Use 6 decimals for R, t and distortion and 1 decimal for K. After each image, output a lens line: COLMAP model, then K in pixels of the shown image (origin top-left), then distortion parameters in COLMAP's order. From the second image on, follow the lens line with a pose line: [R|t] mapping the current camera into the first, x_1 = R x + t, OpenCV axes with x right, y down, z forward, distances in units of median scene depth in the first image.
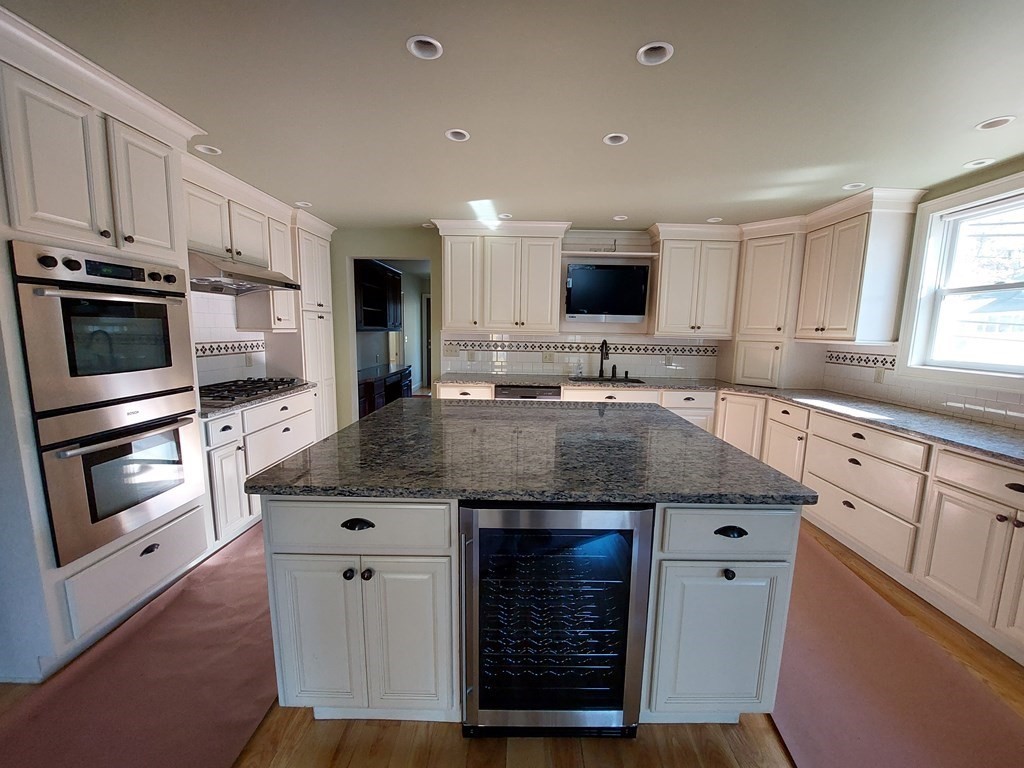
lens RADIAL K [[410.0, 0, 515.4], [0, 410.0, 381.9], [0, 0, 1]] dist [-0.020688, 0.001985]
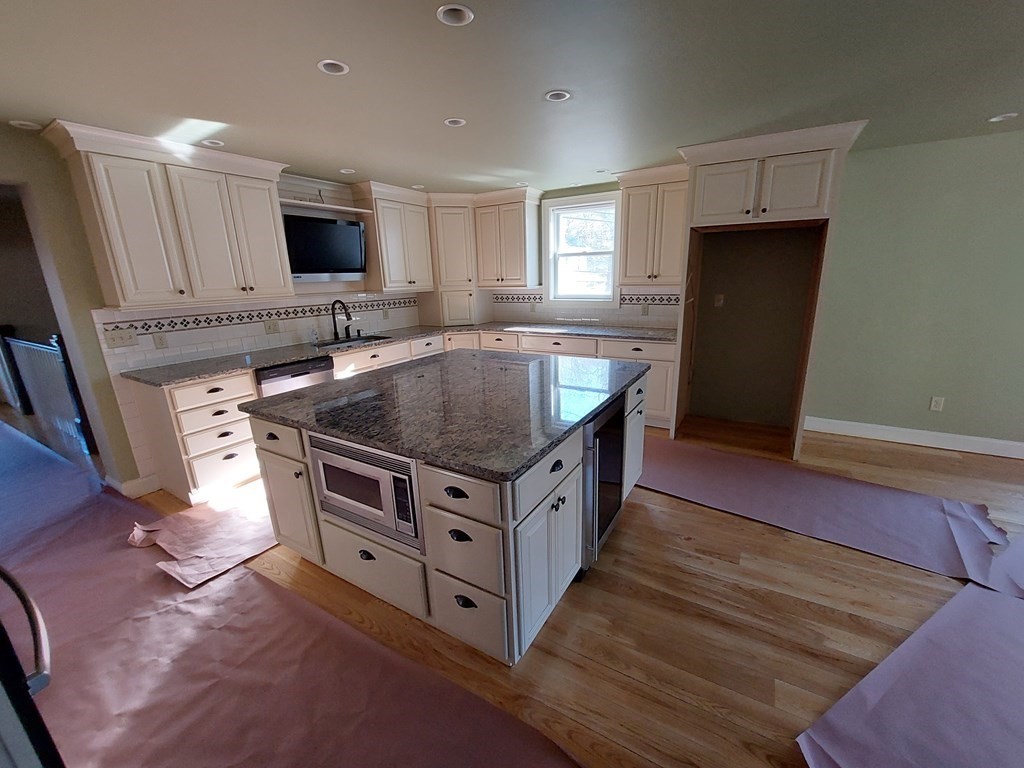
lens RADIAL K [[410.0, 0, 525.4], [0, 410.0, 391.1], [0, 0, 1]] dist [-0.020688, 0.001985]
pose [[0.497557, -0.267835, 0.825046, -0.574218], [0.145332, 0.963432, 0.225115, -0.067351], [-0.855170, 0.007898, 0.518288, 0.177039]]
